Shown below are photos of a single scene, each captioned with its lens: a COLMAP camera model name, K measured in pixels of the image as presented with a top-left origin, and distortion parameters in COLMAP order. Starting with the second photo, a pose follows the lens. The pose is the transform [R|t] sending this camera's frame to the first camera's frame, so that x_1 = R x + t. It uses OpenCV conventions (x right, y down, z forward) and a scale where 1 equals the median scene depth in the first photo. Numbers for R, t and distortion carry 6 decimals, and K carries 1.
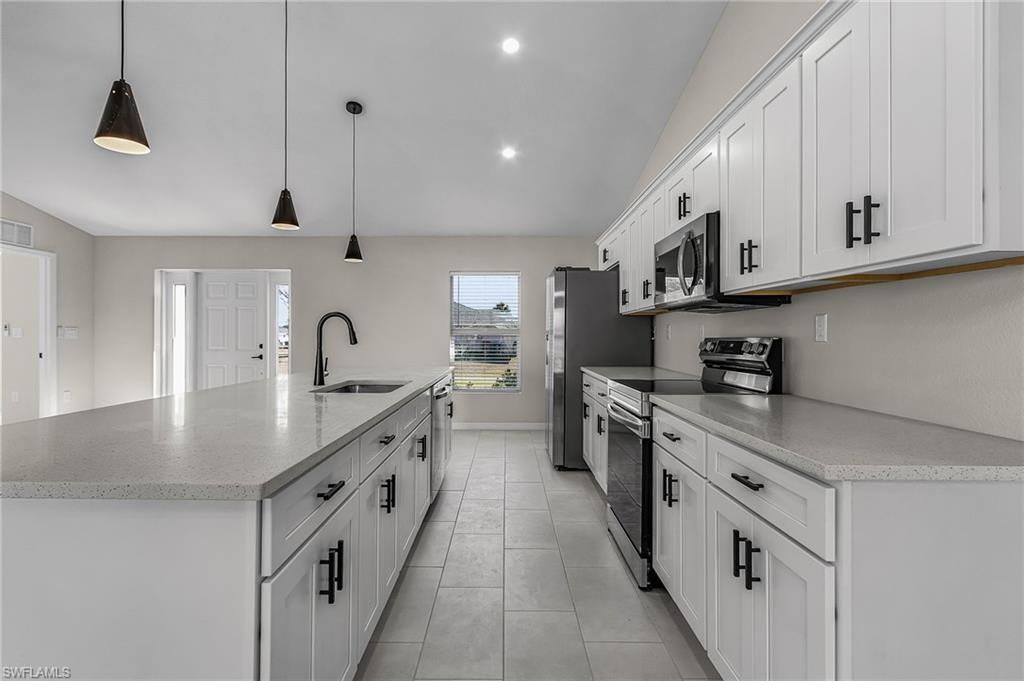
lens RADIAL K [[483.3, 0, 512.0], [0, 483.3, 340.5], [0, 0, 1]] dist [-0.002514, -0.000394]
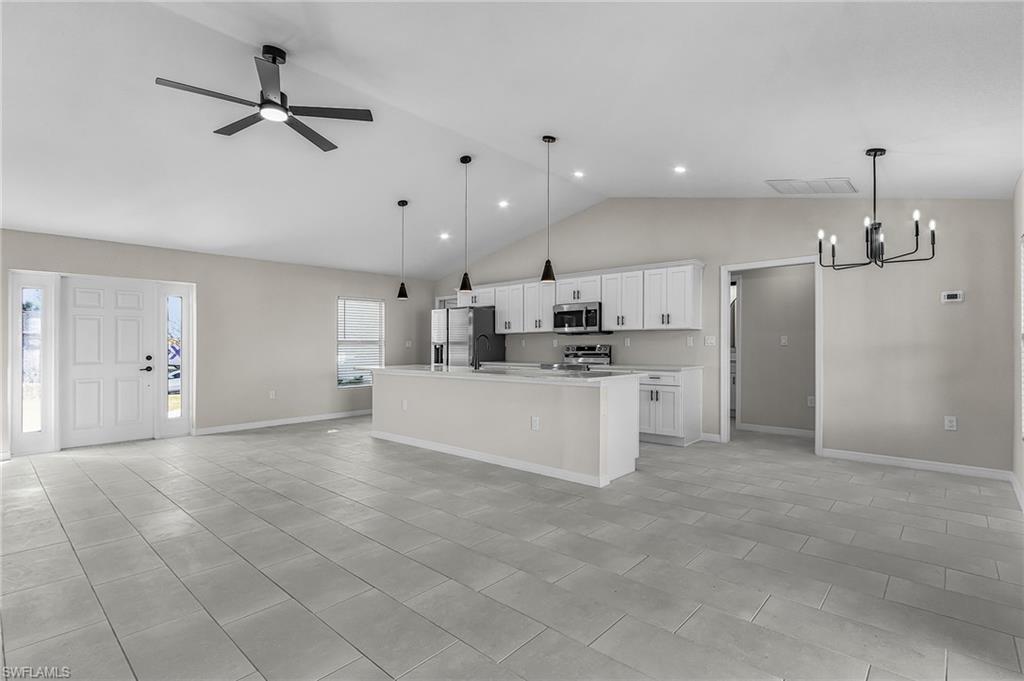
lens RADIAL K [[475.2, 0, 512.0], [0, 475.2, 340.5], [0, 0, 1]] dist [-0.000483, 0.000056]
pose [[0.665802, 0.003120, 0.746122, -0.822119], [0.013754, 0.999770, -0.016454, 0.002707], [-0.746001, 0.021217, 0.665606, -0.206262]]
